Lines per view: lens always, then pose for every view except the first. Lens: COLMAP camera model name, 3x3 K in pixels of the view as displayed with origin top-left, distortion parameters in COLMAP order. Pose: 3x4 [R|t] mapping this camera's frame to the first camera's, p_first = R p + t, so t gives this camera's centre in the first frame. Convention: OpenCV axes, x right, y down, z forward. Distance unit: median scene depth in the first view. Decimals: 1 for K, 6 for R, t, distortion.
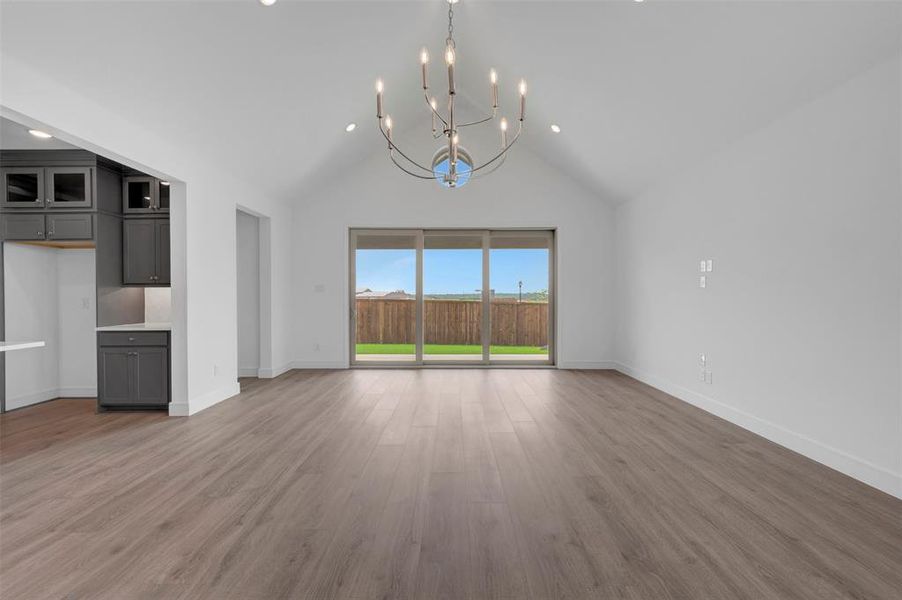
lens RADIAL K [[373.7, 0, 451.5], [0, 373.7, 296.7], [0, 0, 1]] dist [0.002174, 0.000117]
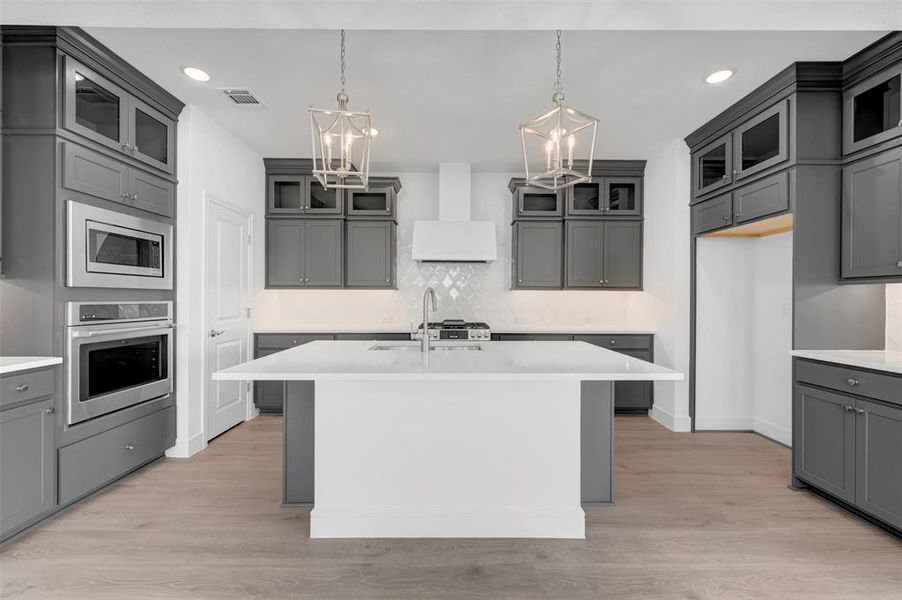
lens RADIAL K [[366.3, 0, 457.0], [0, 366.3, 298.8], [0, 0, 1]] dist [0.001243, 0.000438]
pose [[0.011161, 0.005540, -0.999922, -0.320869], [-0.009466, 0.999940, 0.005434, -0.000988], [0.999893, 0.009404, 0.011213, 0.405642]]
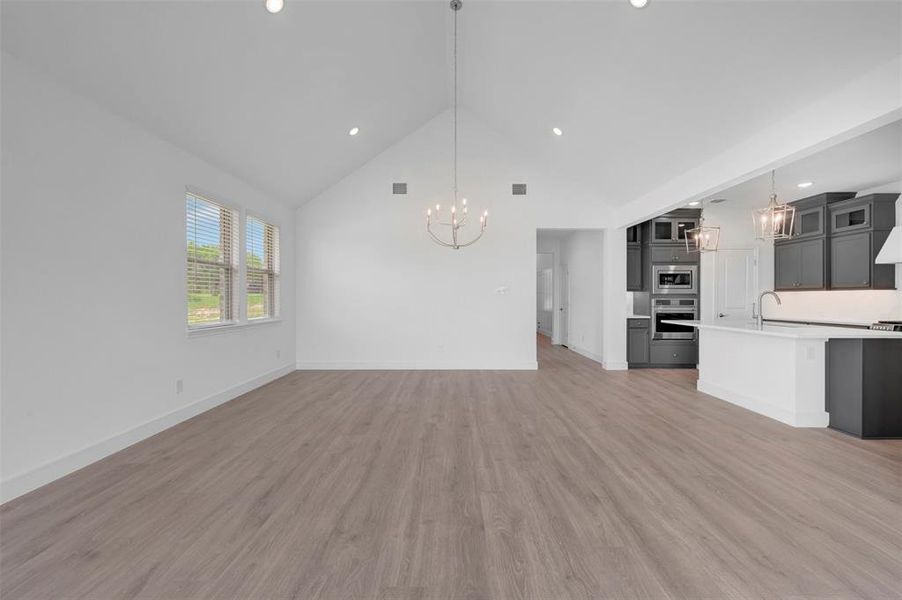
lens RADIAL K [[373.7, 0, 451.5], [0, 373.7, 296.7], [0, 0, 1]] dist [0.002174, 0.000117]
pose [[-0.999997, 0.002336, 0.000806, 0.008711], [0.002339, 0.999990, 0.003769, -0.005319], [-0.000797, 0.003771, -0.999993, 1.426972]]
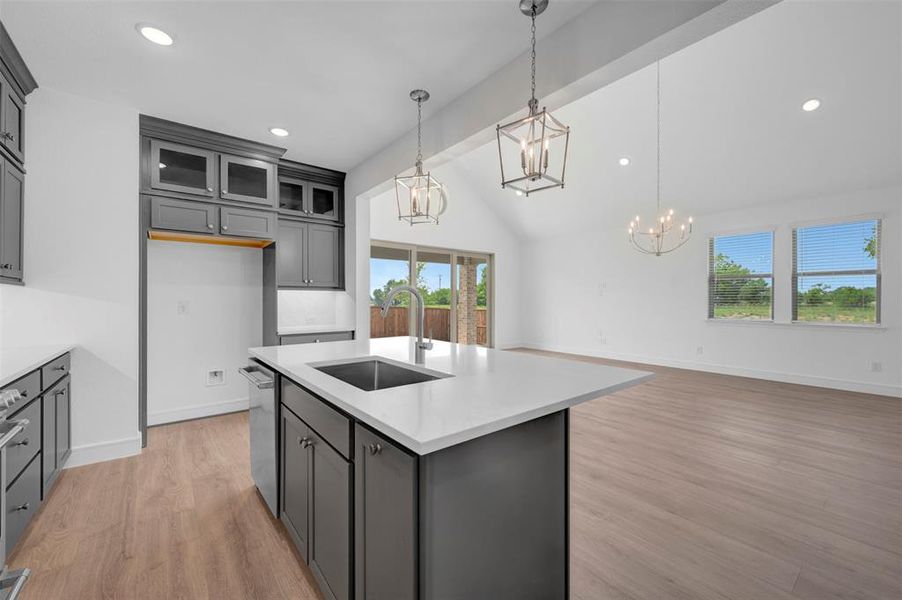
lens RADIAL K [[366.3, 0, 457.0], [0, 366.3, 298.8], [0, 0, 1]] dist [0.001243, 0.000438]
pose [[0.772607, 0.005085, 0.634864, -1.115317], [-0.001704, 0.999981, -0.005936, 0.003058], [-0.634882, 0.003504, 0.772601, -0.022295]]
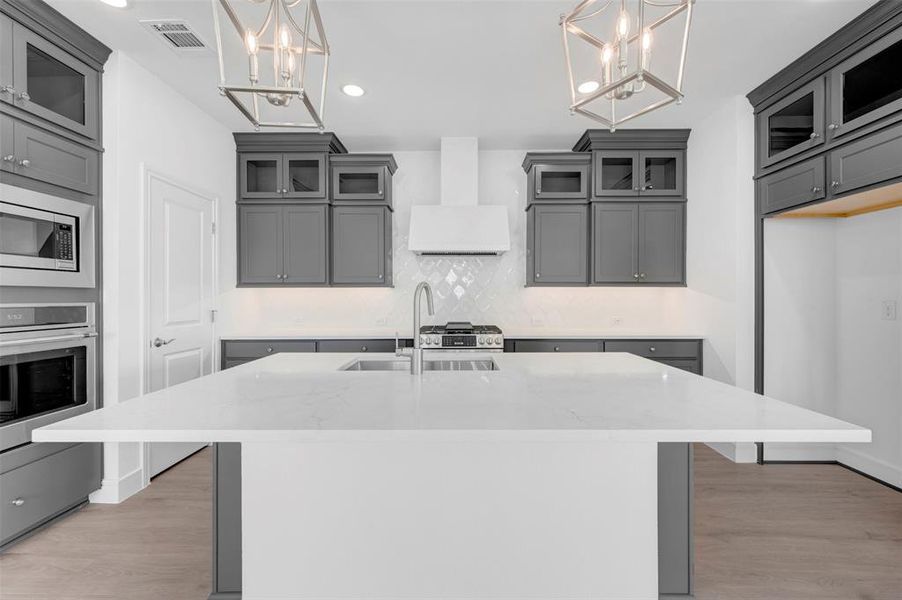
lens RADIAL K [[366.3, 0, 457.0], [0, 366.3, 298.8], [0, 0, 1]] dist [0.001243, 0.000438]
pose [[-0.006408, 0.008866, -0.999940, -0.480795], [-0.003574, 0.999954, 0.008889, -0.000224], [0.999973, 0.003630, -0.006376, 0.409228]]
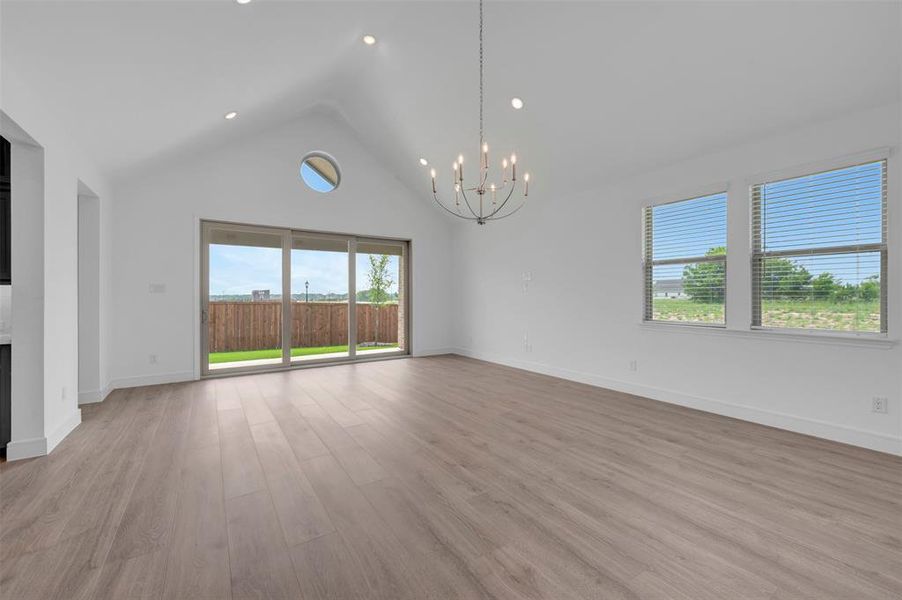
lens RADIAL K [[371.4, 0, 457.2], [0, 371.4, 291.1], [0, 0, 1]] dist [0.000968, 0.005725]
pose [[0.820929, 0.006549, 0.570993, -0.419363], [0.003263, 0.999864, -0.016159, 0.001830], [-0.571021, 0.015129, 0.820796, -0.093627]]
